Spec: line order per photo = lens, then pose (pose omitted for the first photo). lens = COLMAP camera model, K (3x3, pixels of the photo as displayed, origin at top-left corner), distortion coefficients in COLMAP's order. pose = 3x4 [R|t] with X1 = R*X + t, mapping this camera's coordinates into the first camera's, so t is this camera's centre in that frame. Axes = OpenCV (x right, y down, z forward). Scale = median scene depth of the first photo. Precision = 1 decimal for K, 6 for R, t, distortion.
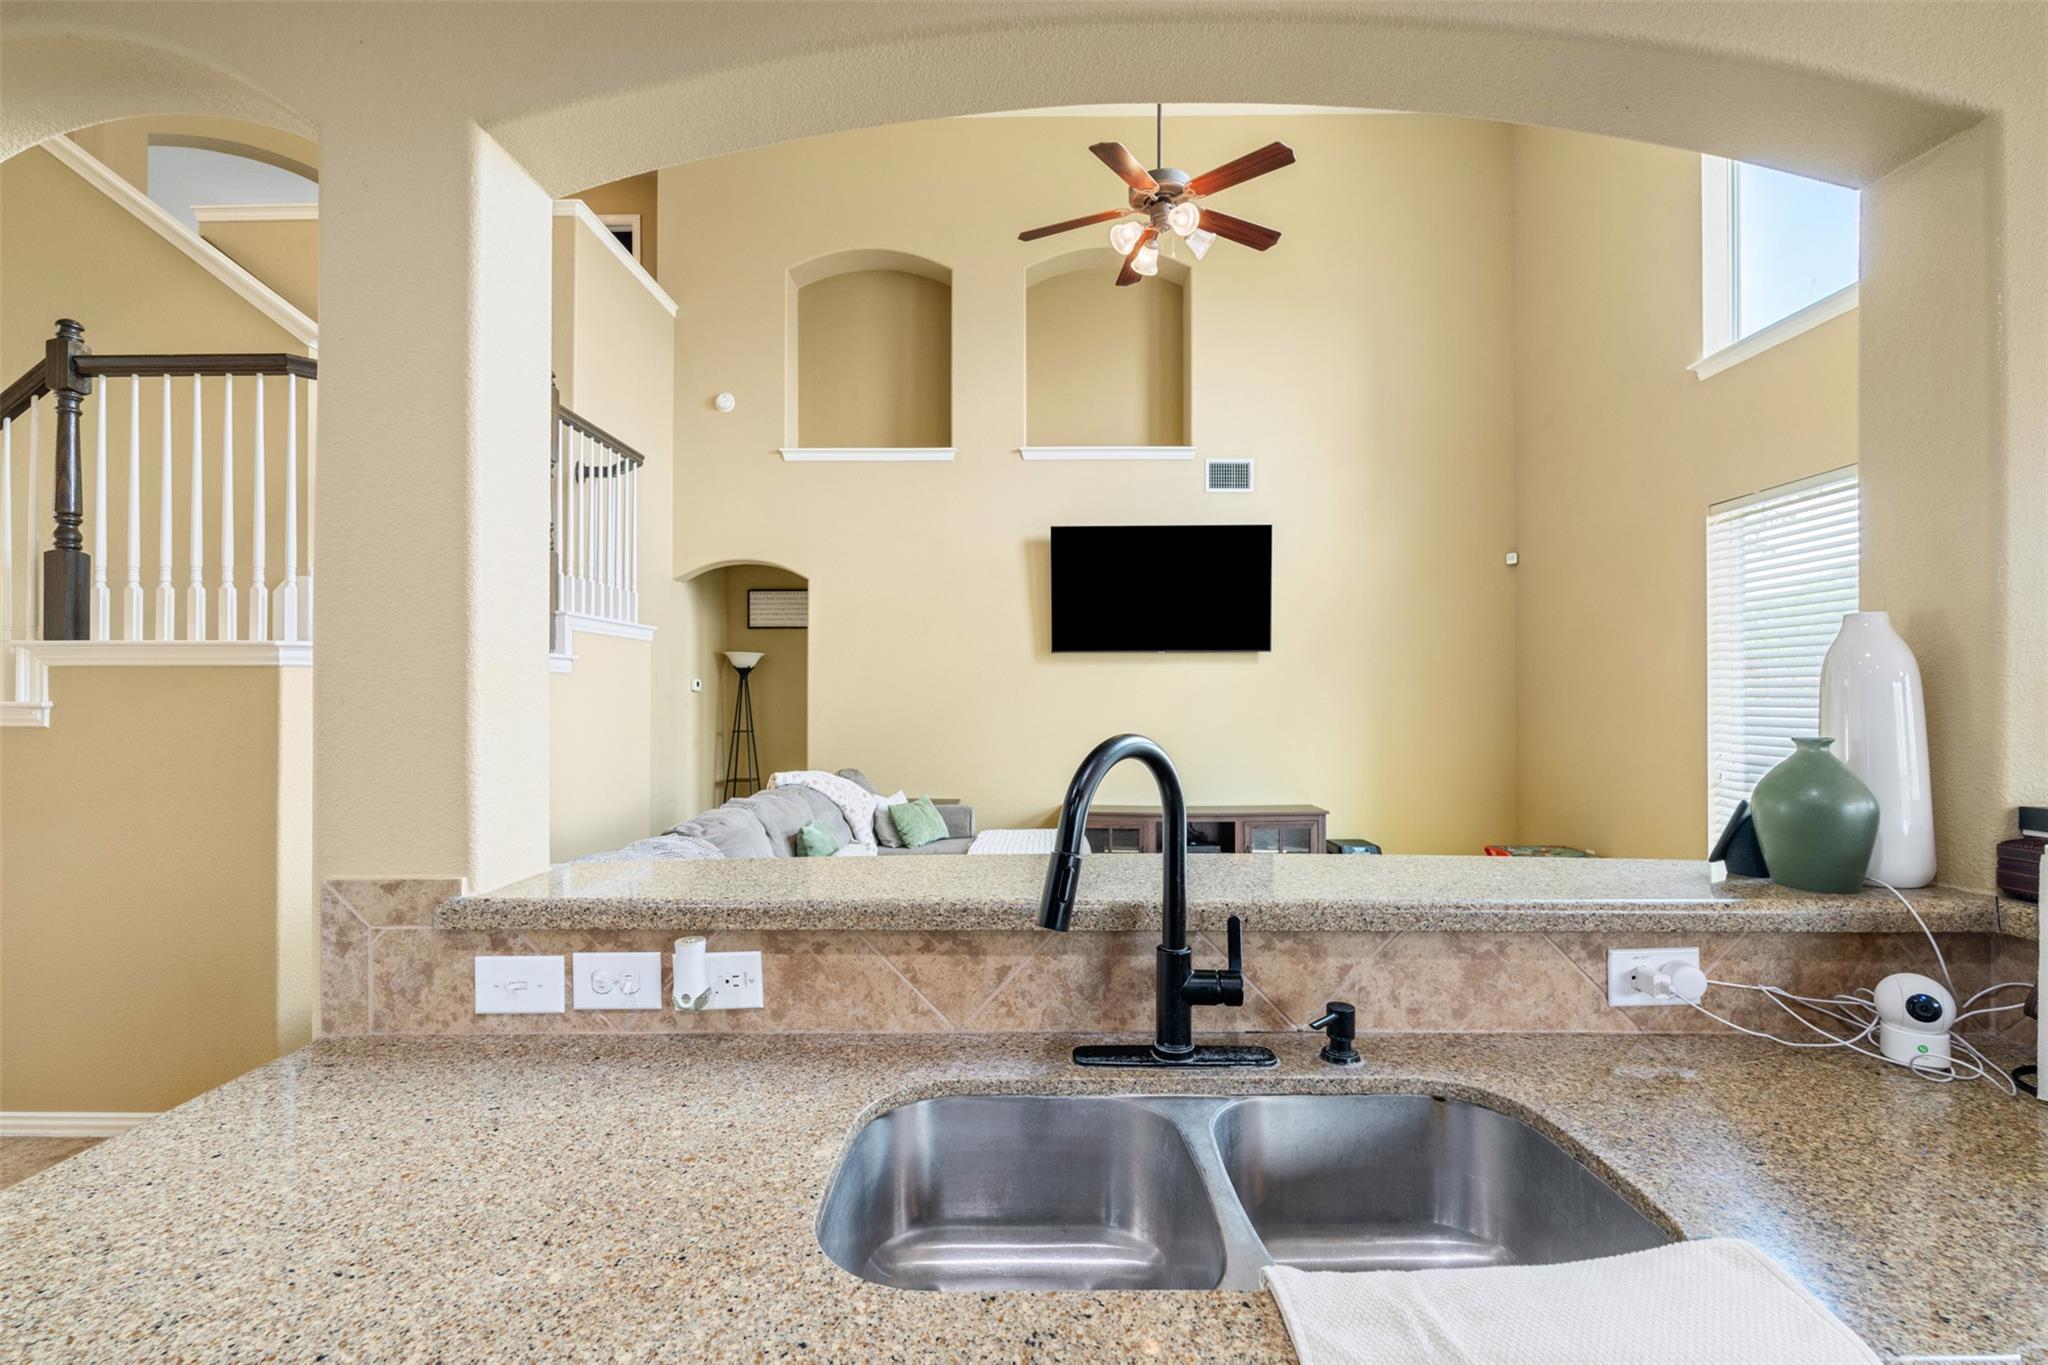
lens RADIAL K [[917.4, 0, 1024.0], [0, 917.4, 682.5], [0, 0, 1]] dist [-0.004403, -0.000243]
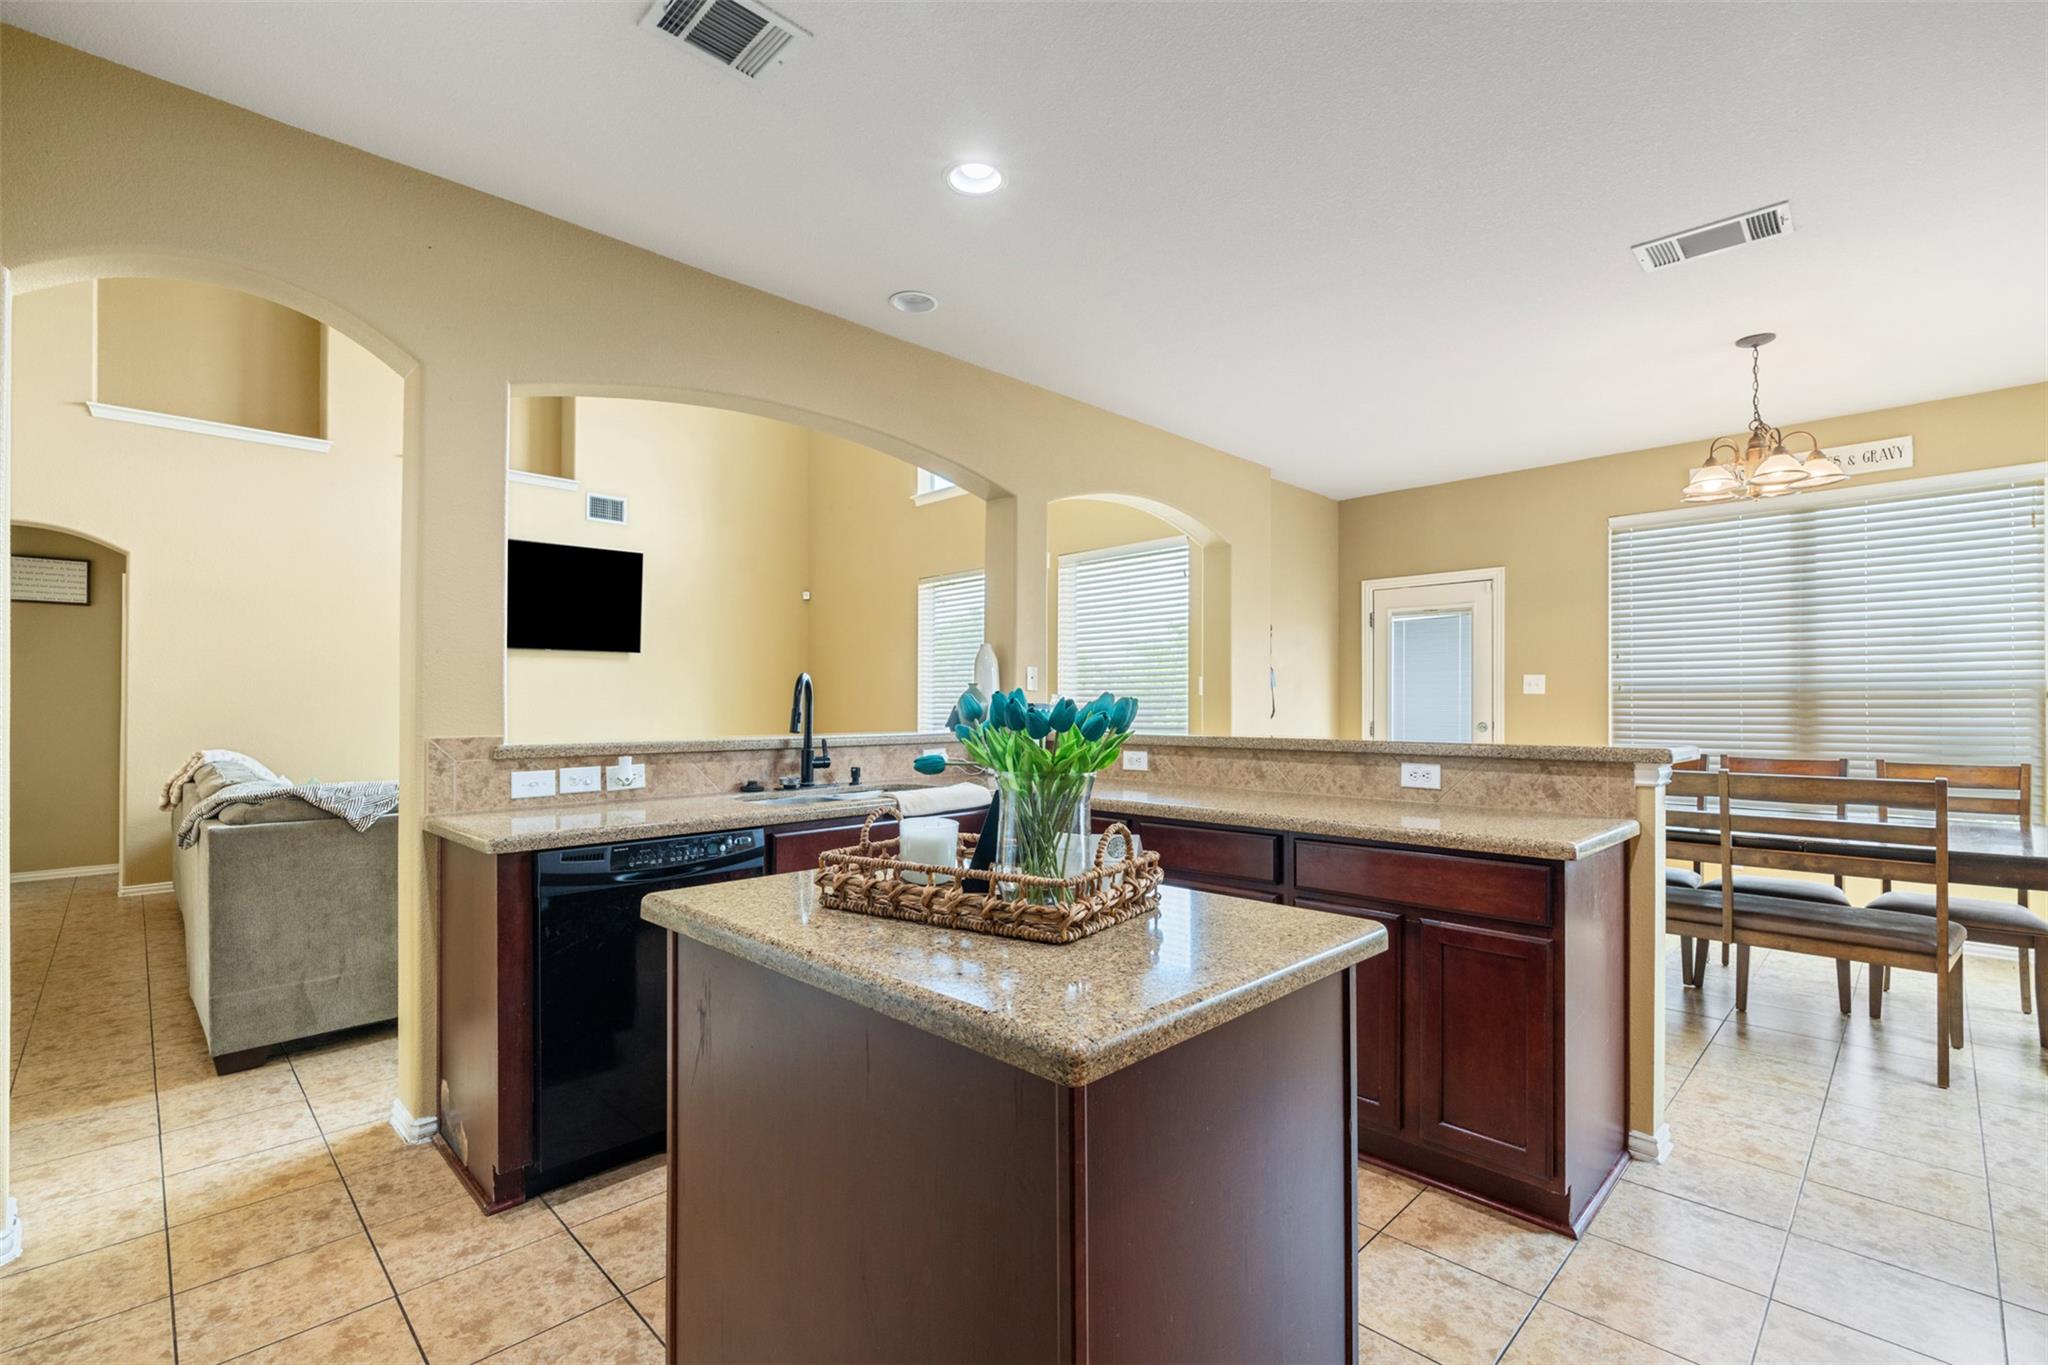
lens RADIAL K [[917.4, 0, 1024.0], [0, 917.4, 682.5], [0, 0, 1]] dist [-0.004403, -0.000243]
pose [[0.706460, 0.018597, 0.707509, -1.273530], [-0.010492, 0.999820, -0.015805, 0.109461], [-0.707676, 0.003742, 0.706528, -1.374531]]
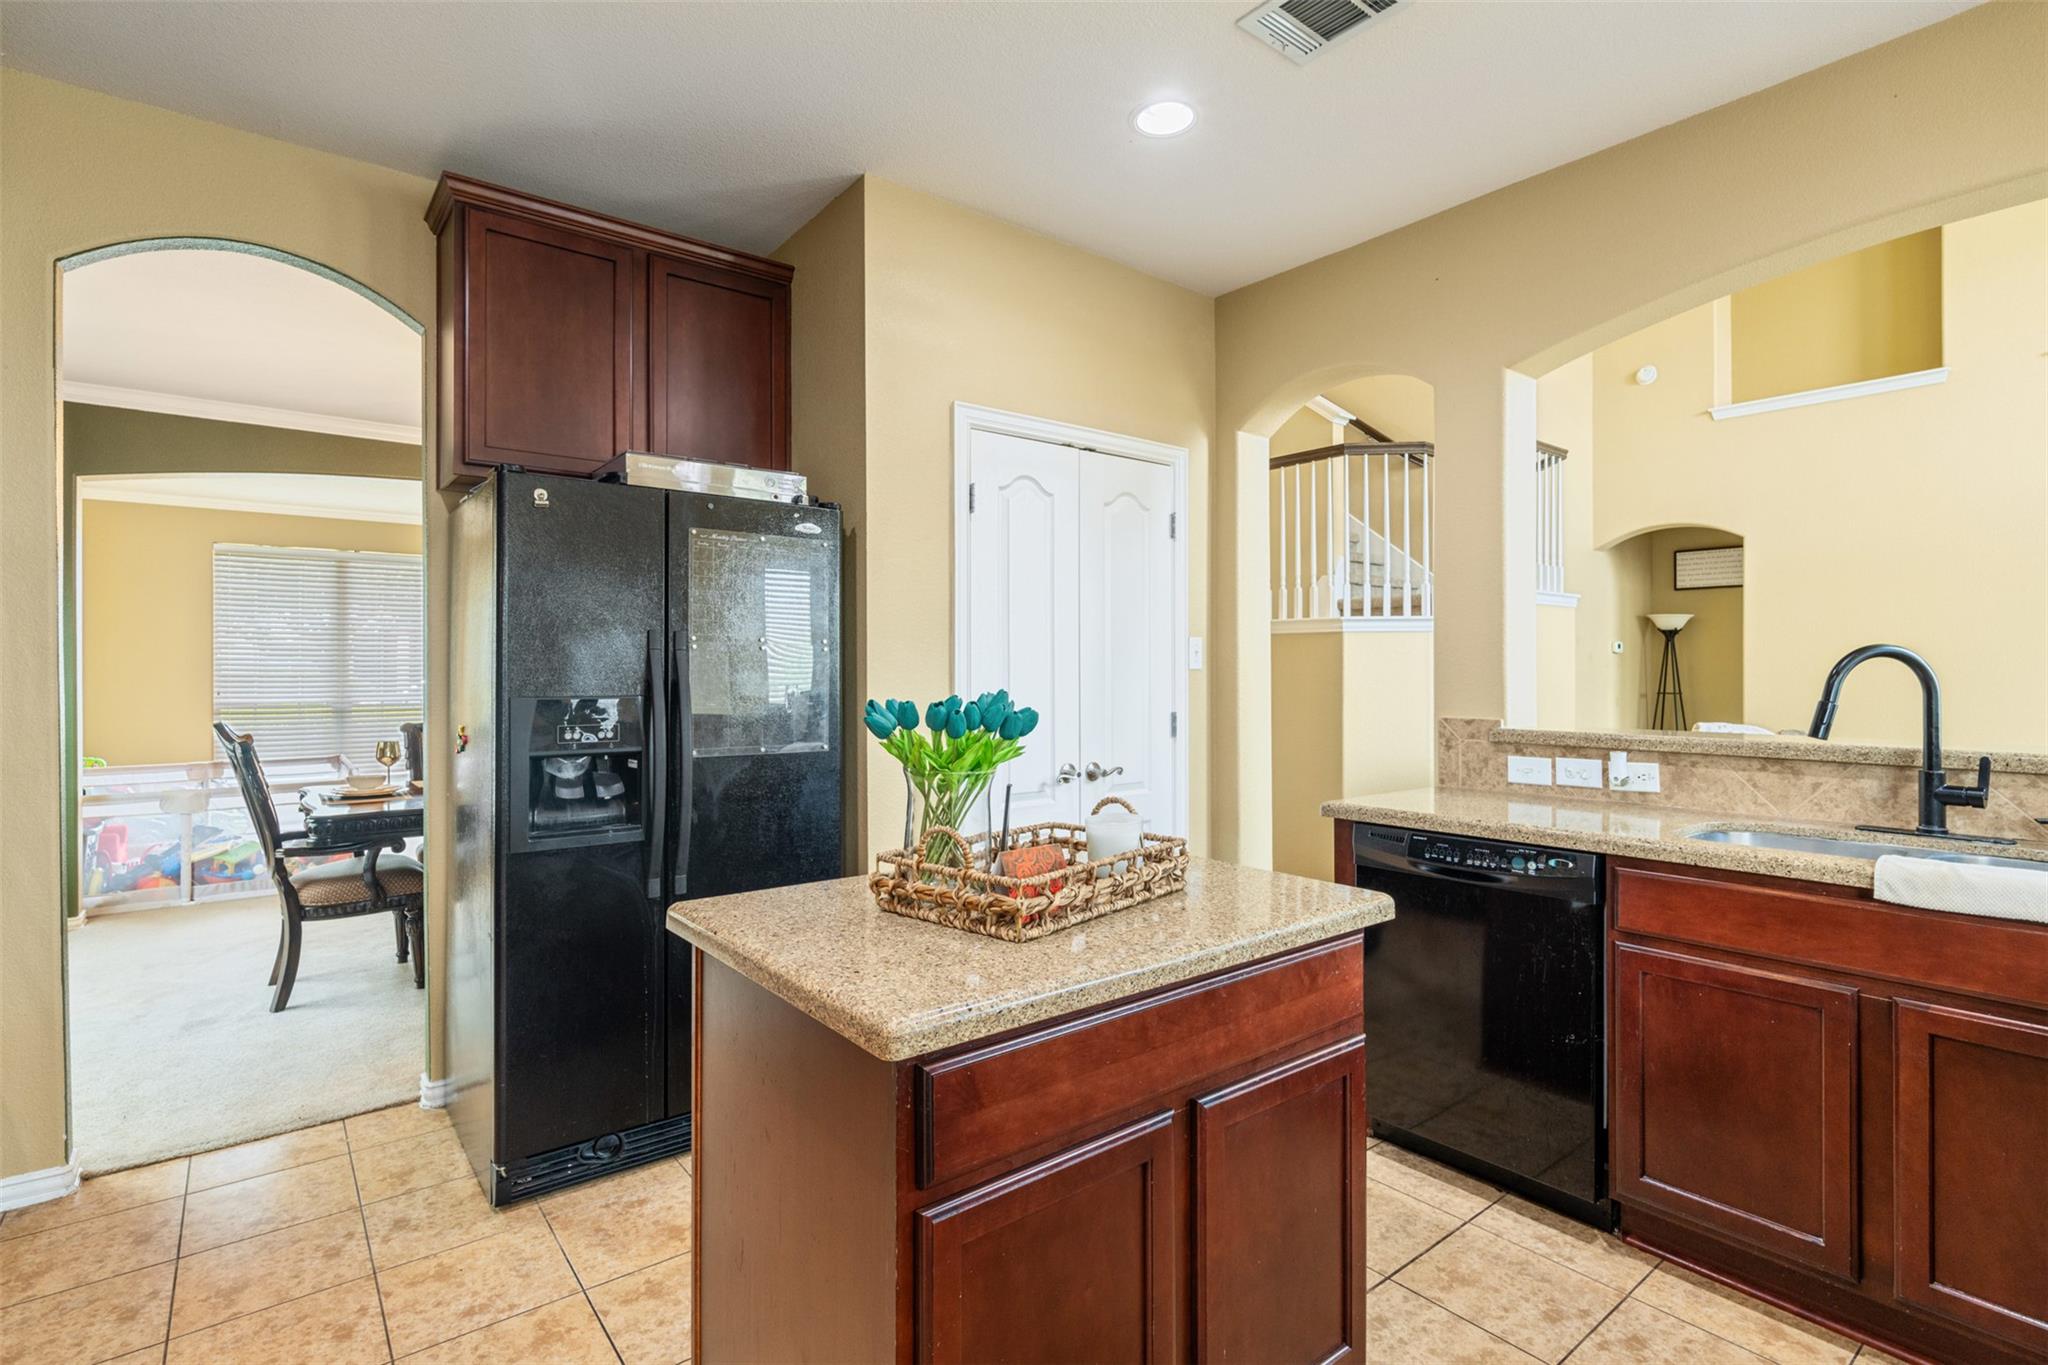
lens RADIAL K [[973.3, 0, 1016.7], [0, 973.3, 663.5], [0, 0, 1]] dist [-0.002616, -0.000662]
pose [[0.625104, -0.001699, -0.780539, 0.466561], [0.008276, 0.999956, 0.004452, 0.061749], [0.780497, -0.009242, 0.625091, -1.333929]]
